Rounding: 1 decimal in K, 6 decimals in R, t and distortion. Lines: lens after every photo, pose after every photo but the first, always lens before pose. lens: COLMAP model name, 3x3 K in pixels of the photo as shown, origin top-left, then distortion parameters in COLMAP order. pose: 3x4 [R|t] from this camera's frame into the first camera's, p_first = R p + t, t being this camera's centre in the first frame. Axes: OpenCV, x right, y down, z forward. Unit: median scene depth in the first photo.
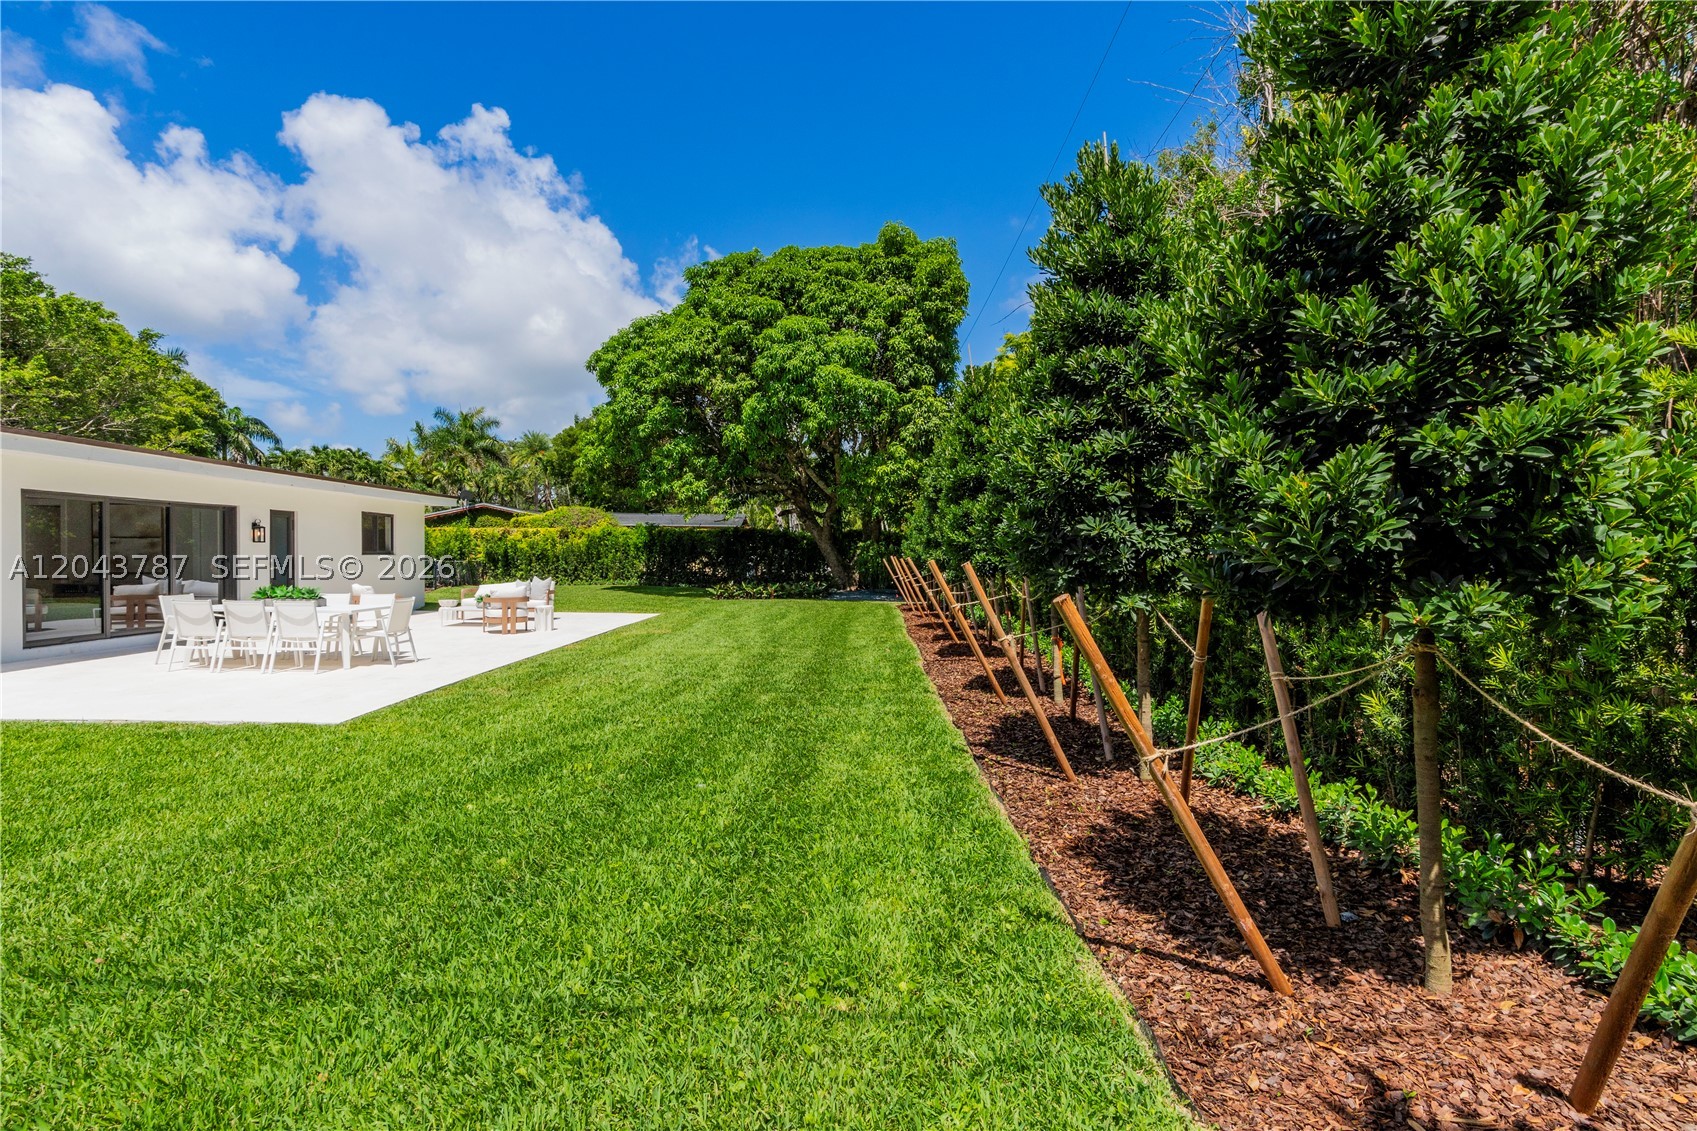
lens RADIAL K [[789.9, 0, 848.5], [0, 789.9, 565.5], [0, 0, 1]] dist [-0.001816, 0.000728]
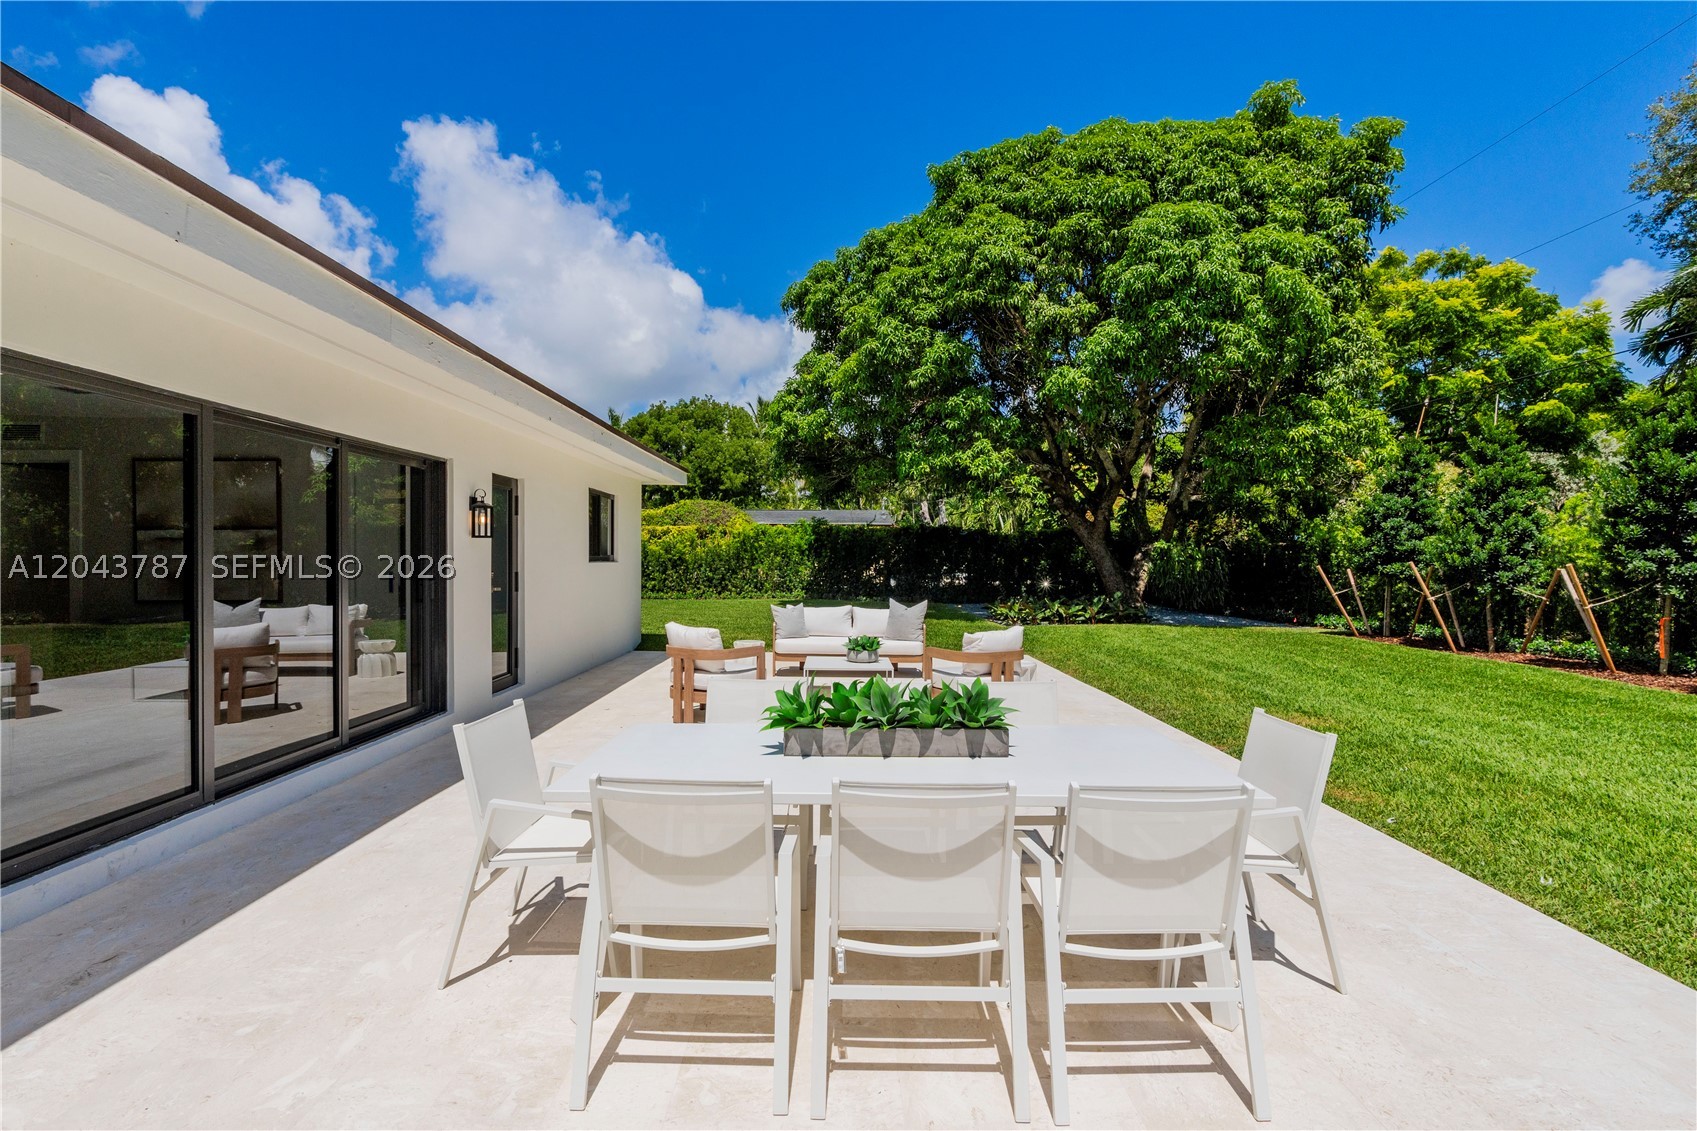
lens RADIAL K [[789.9, 0, 848.5], [0, 789.9, 565.5], [0, 0, 1]] dist [-0.001816, 0.000728]
pose [[0.998338, -0.004669, 0.057433, -0.384344], [0.005067, 0.999964, -0.006788, -0.002941], [-0.057399, 0.007068, 0.998326, 0.338793]]
